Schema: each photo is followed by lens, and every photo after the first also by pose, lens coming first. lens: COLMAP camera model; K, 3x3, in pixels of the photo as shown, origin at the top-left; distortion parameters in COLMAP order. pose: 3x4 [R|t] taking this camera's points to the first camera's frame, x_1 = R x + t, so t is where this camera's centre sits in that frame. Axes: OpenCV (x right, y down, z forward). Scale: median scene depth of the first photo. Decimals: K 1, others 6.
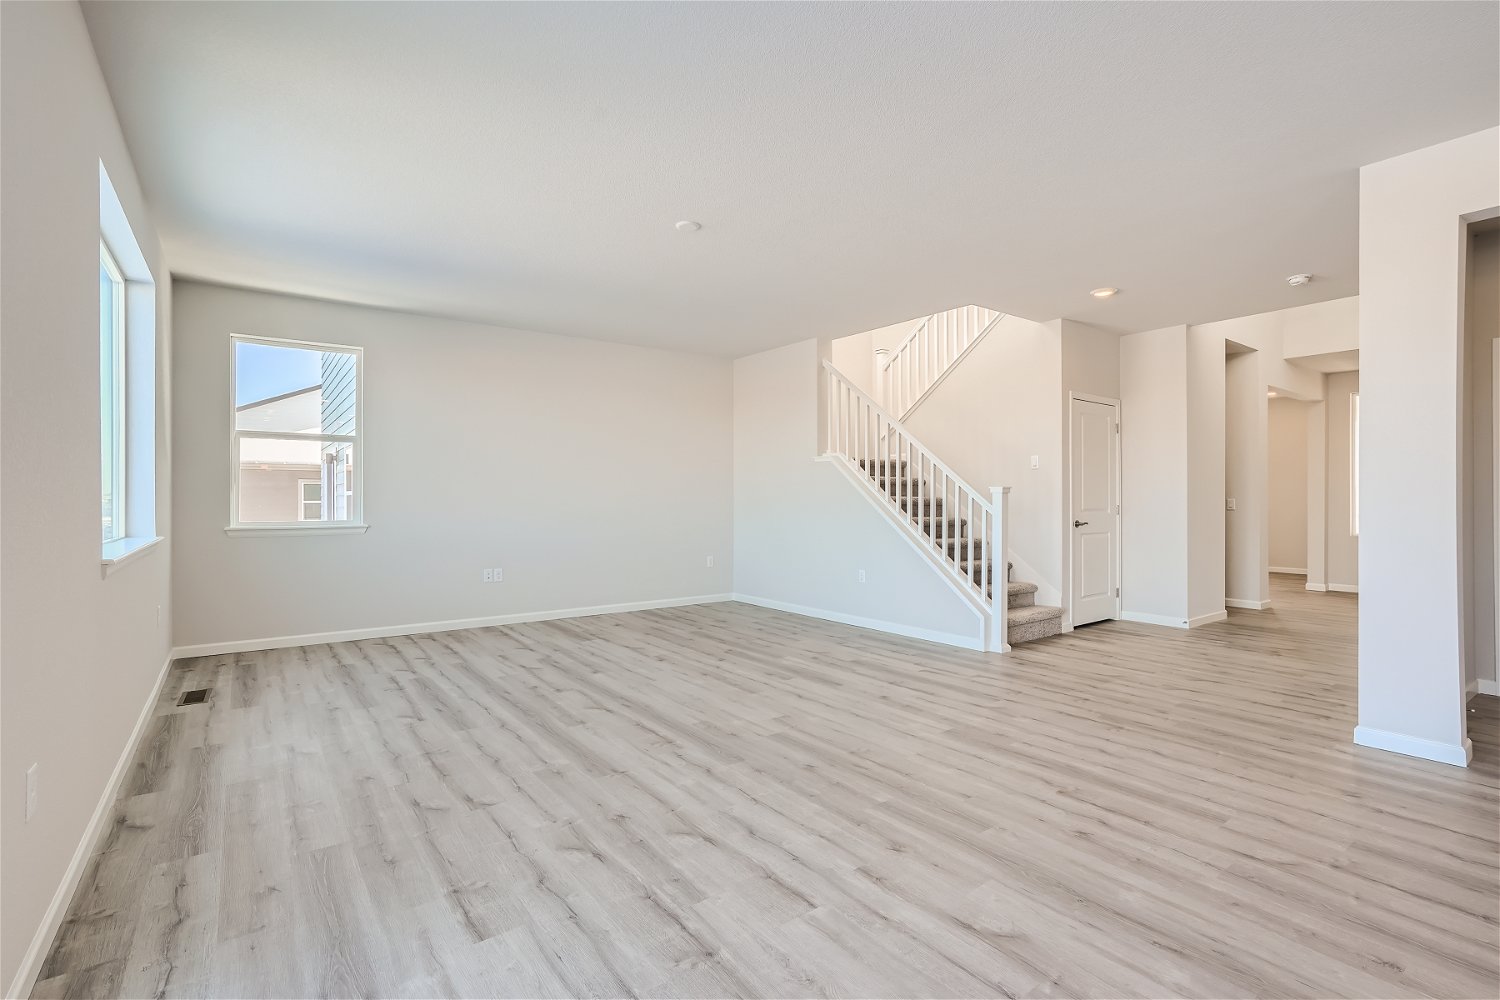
lens RADIAL K [[681.1, 0, 750.0], [0, 681.1, 500.0], [0, 0, 1]] dist [-0.027473, 0.017295]
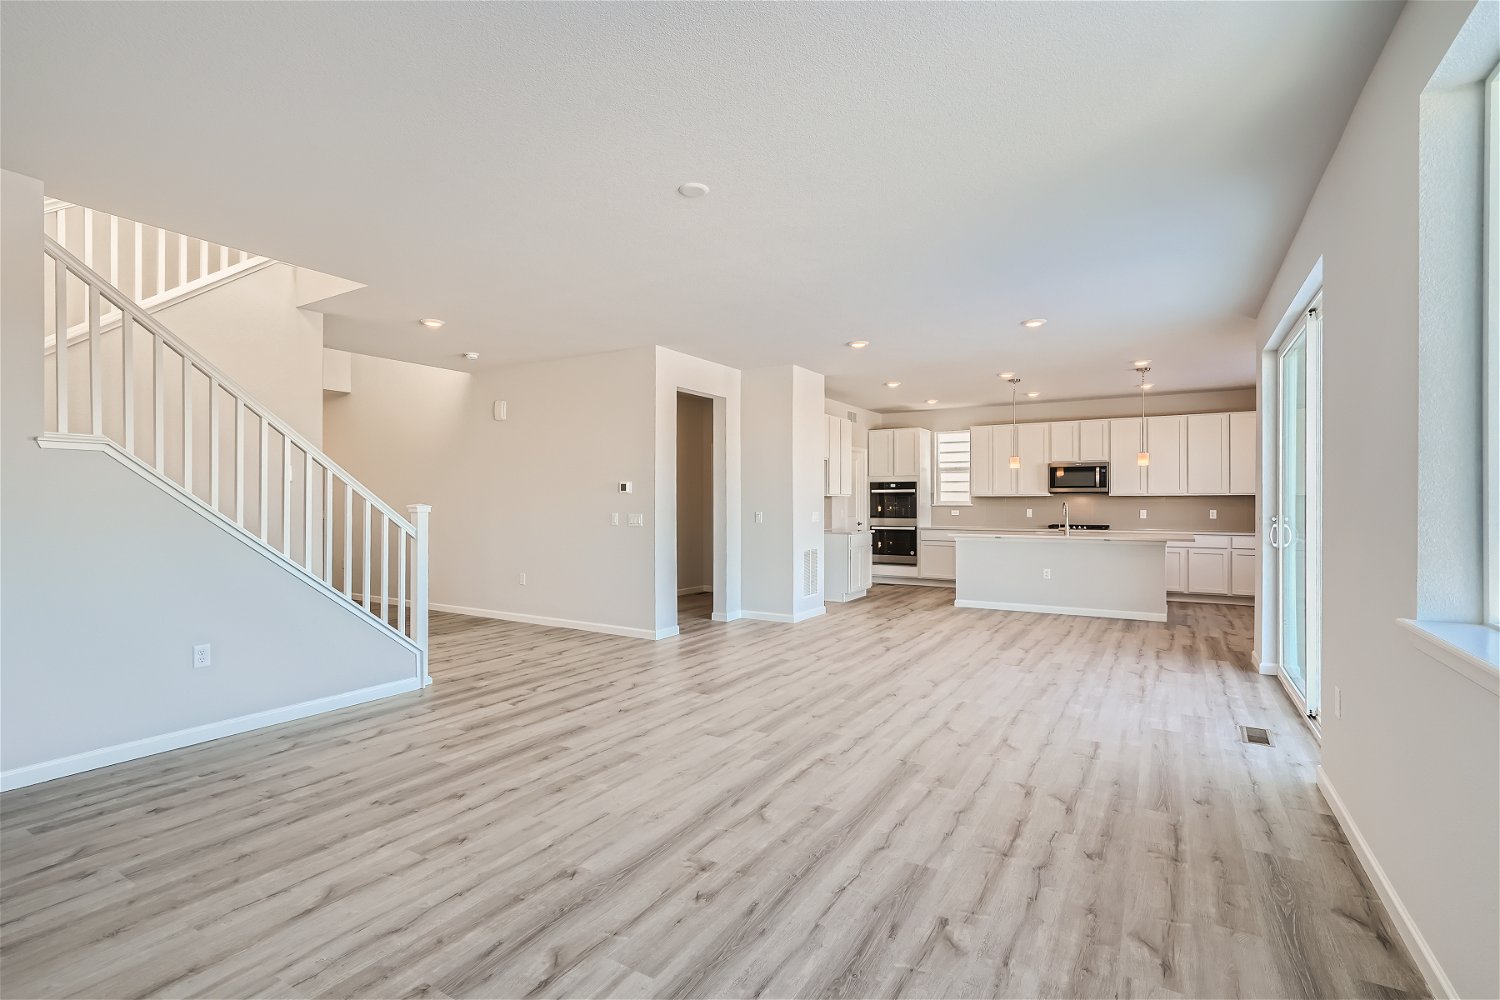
lens RADIAL K [[697.2, 0, 733.0], [0, 697.2, 496.1], [0, 0, 1]] dist [-0.030069, 0.019802]
pose [[-0.352198, 0.009167, 0.935881, -0.978661], [0.001242, 0.999956, -0.009327, -0.033761], [-0.935925, -0.002122, -0.352194, 1.376284]]
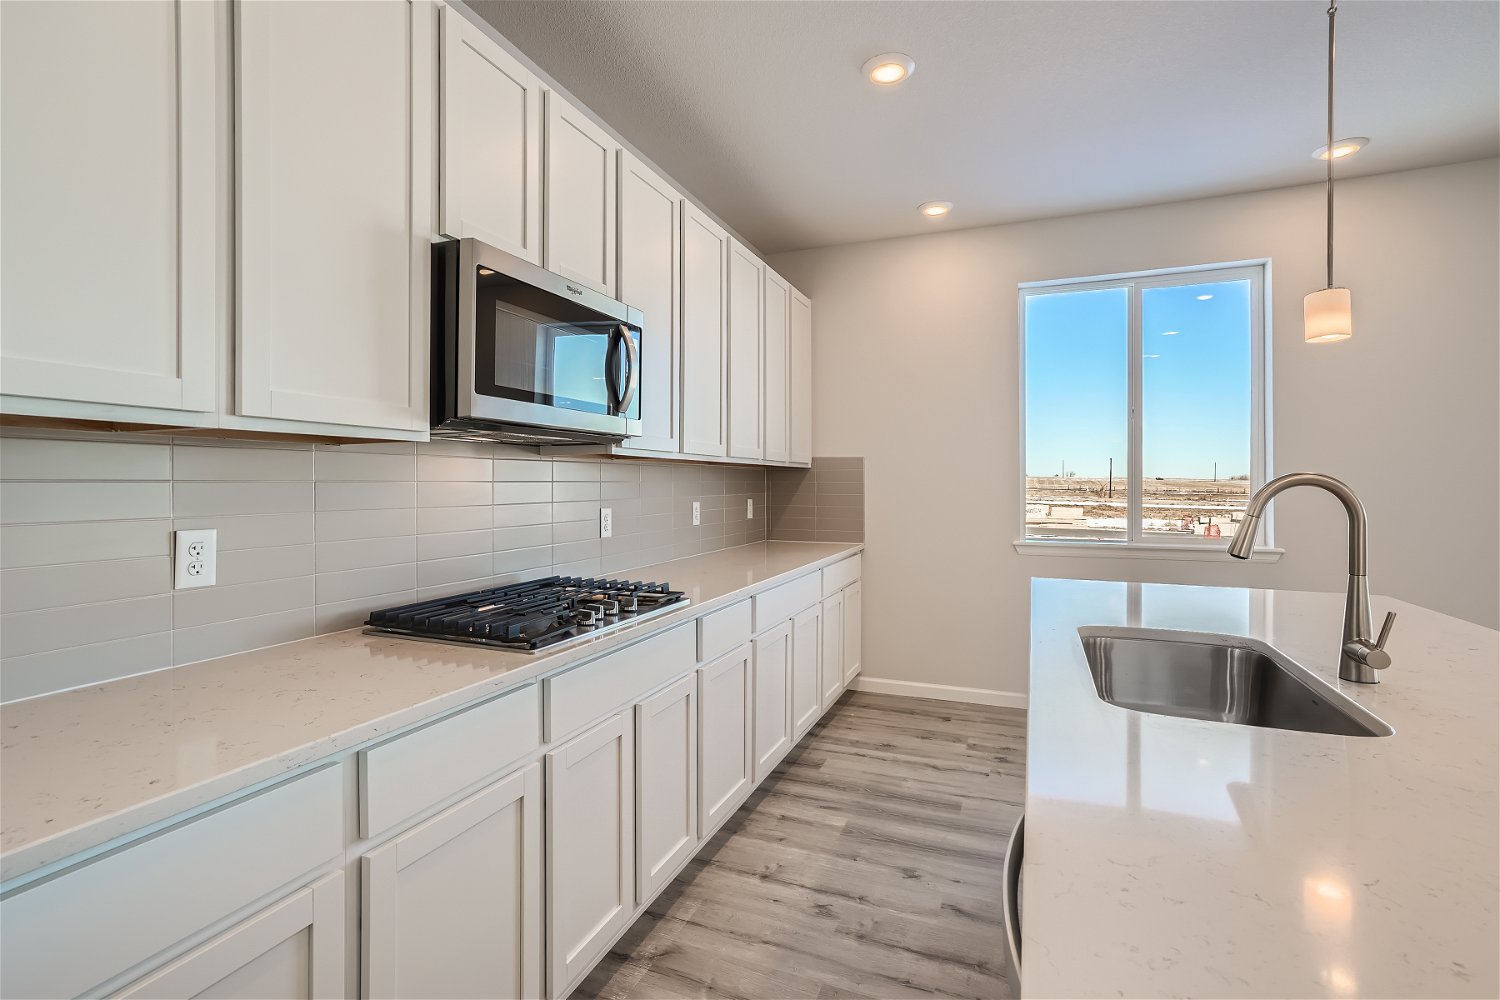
lens RADIAL K [[697.2, 0, 733.0], [0, 697.2, 496.1], [0, 0, 1]] dist [-0.030069, 0.019802]
pose [[-0.859516, 0.005708, -0.511077, 1.270667], [-0.004984, 0.999796, 0.019549, -0.032645], [0.511085, 0.019350, -0.859312, -0.338297]]
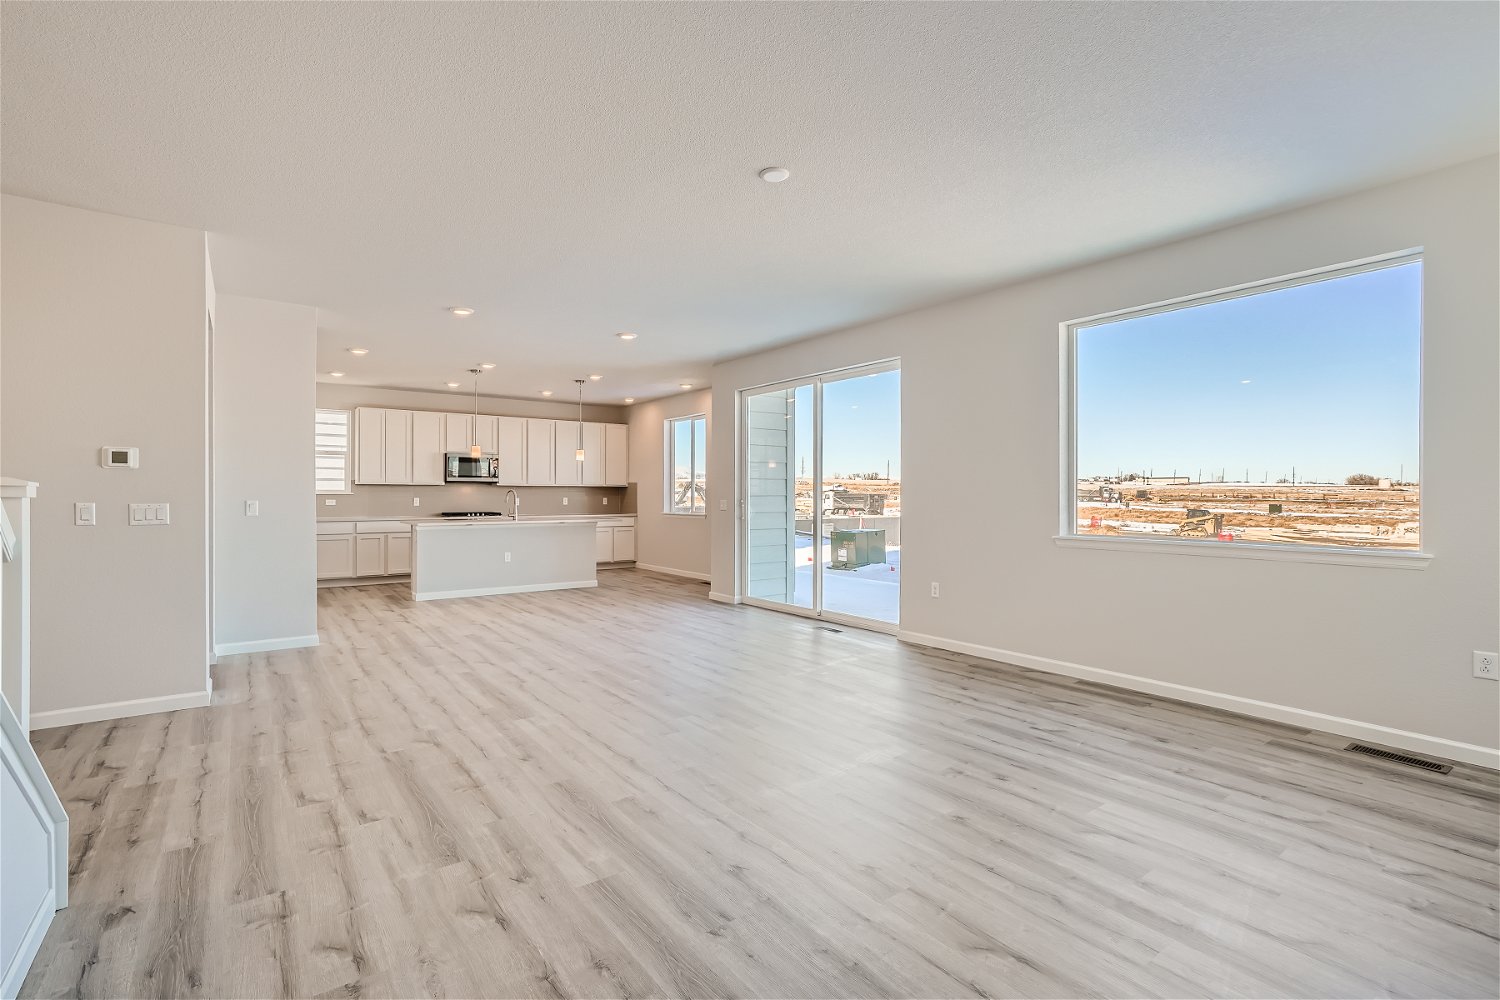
lens RADIAL K [[697.2, 0, 733.0], [0, 697.2, 496.1], [0, 0, 1]] dist [-0.030069, 0.019802]
pose [[-0.999619, -0.001086, 0.027577, -0.071437], [-0.001062, 0.999999, 0.000889, -0.016962], [-0.027578, 0.000860, -0.999619, 2.029910]]
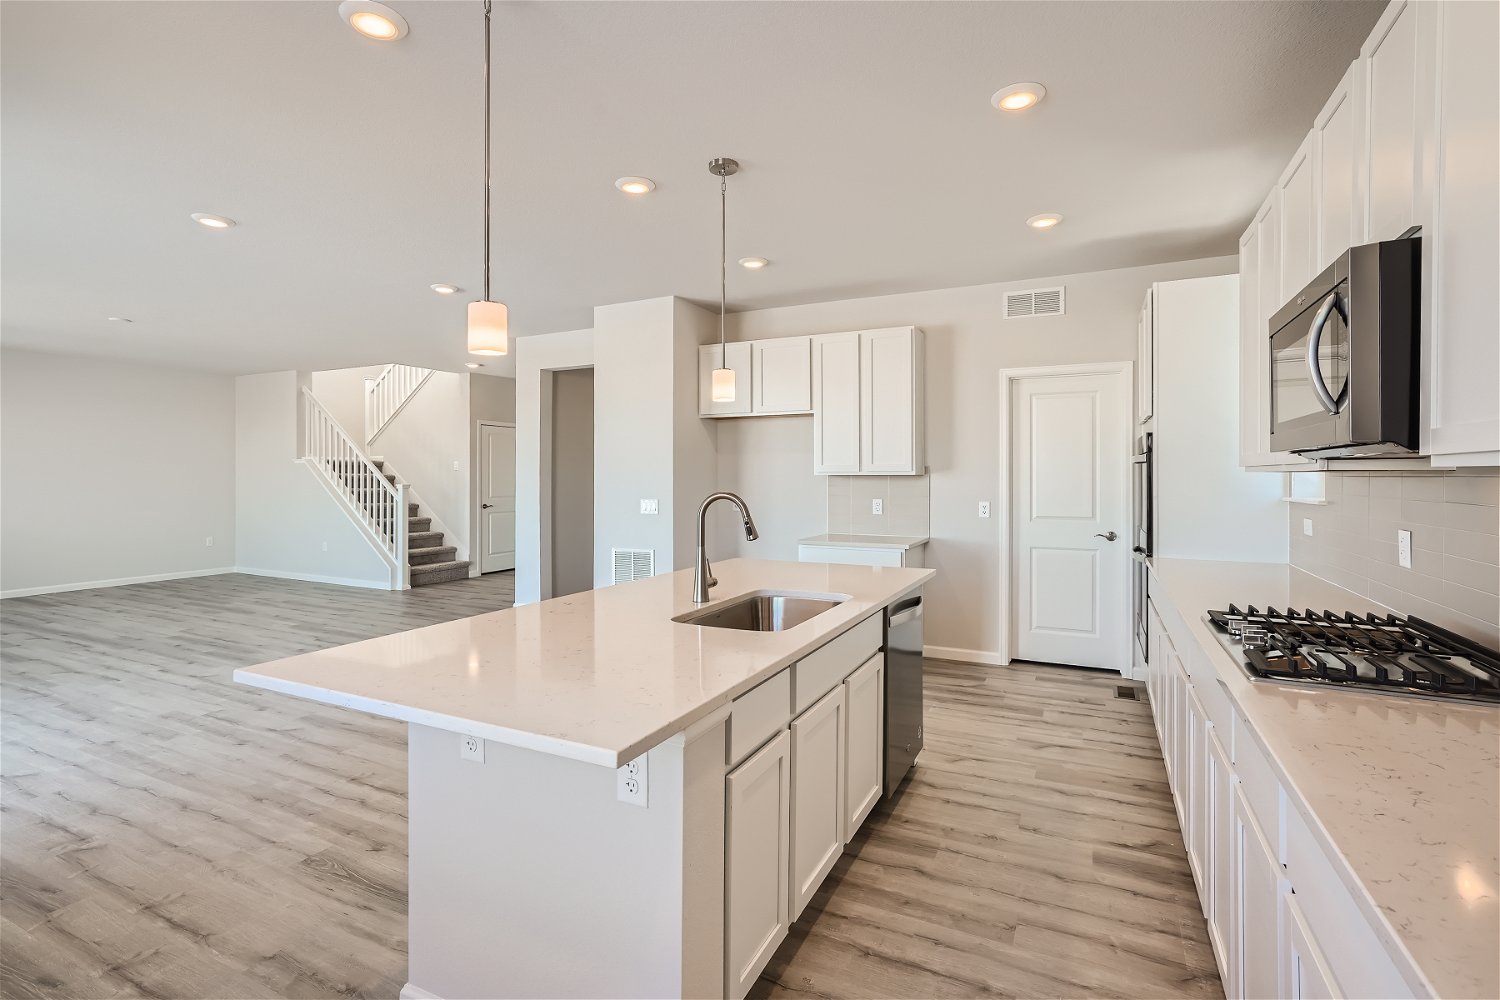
lens RADIAL K [[687.5, 0, 736.5], [0, 687.5, 473.0], [0, 0, 1]] dist [-0.031676, 0.021571]
pose [[0.893432, 0.000721, 0.449198, 0.514569], [0.001438, 0.999989, -0.004465, -0.056155], [-0.449196, 0.004635, 0.893421, -1.119123]]
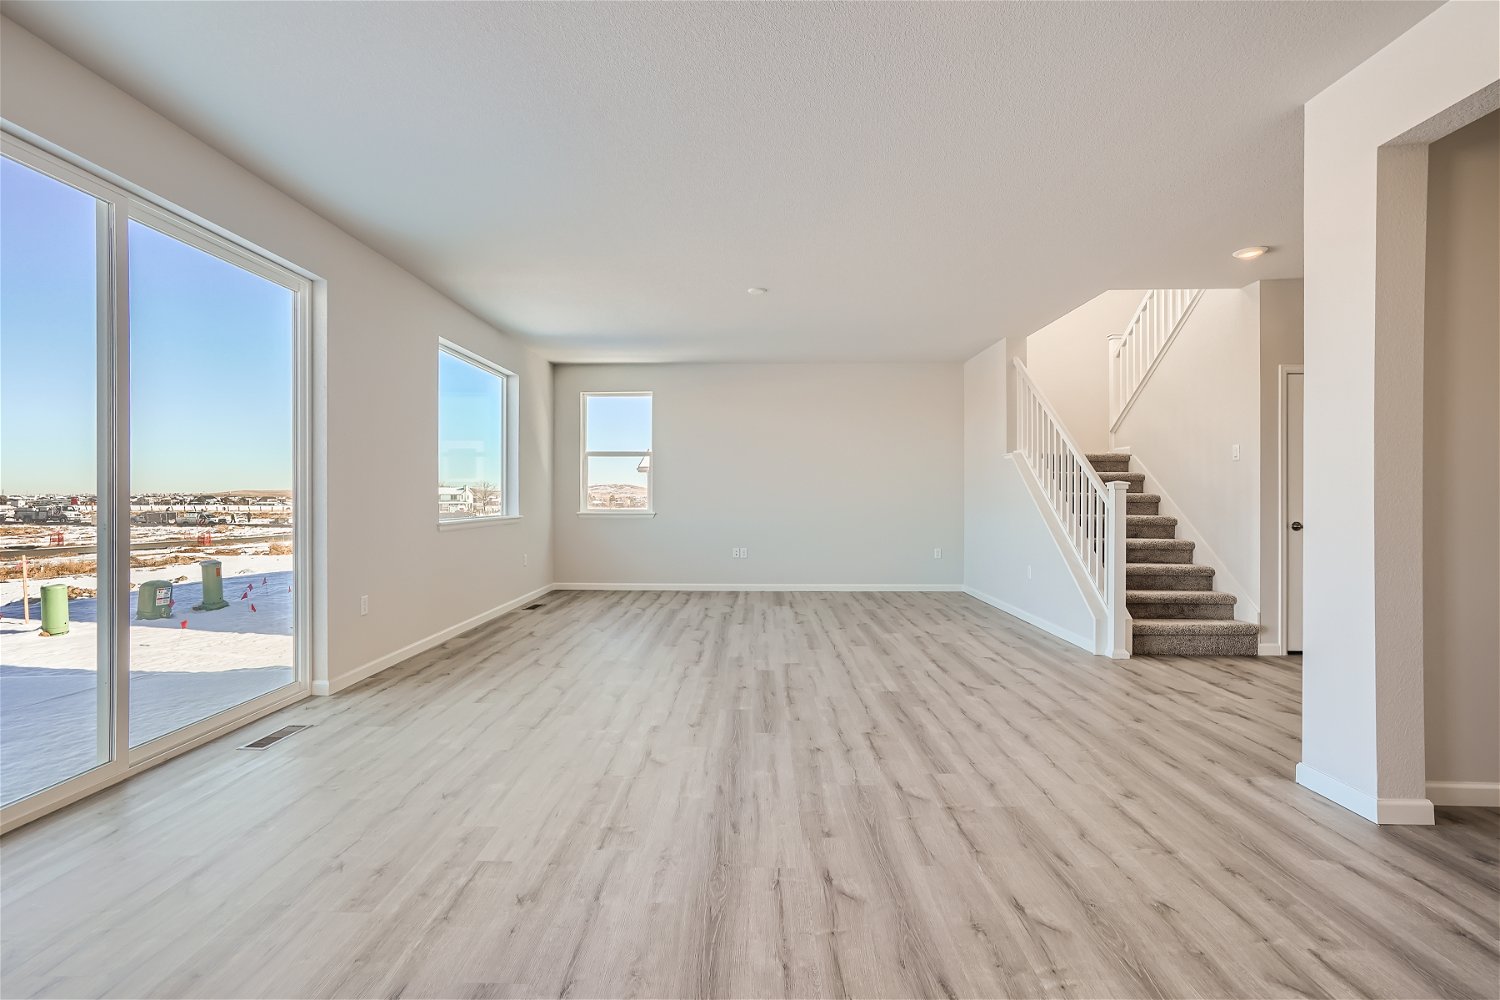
lens RADIAL K [[692.4, 0, 753.9], [0, 692.4, 493.4], [0, 0, 1]] dist [-0.032697, 0.019874]
pose [[0.797291, 0.000004, -0.603595, 0.800457], [-0.002722, 0.999990, -0.003590, 0.000221], [0.603589, 0.004505, 0.797283, -0.098474]]
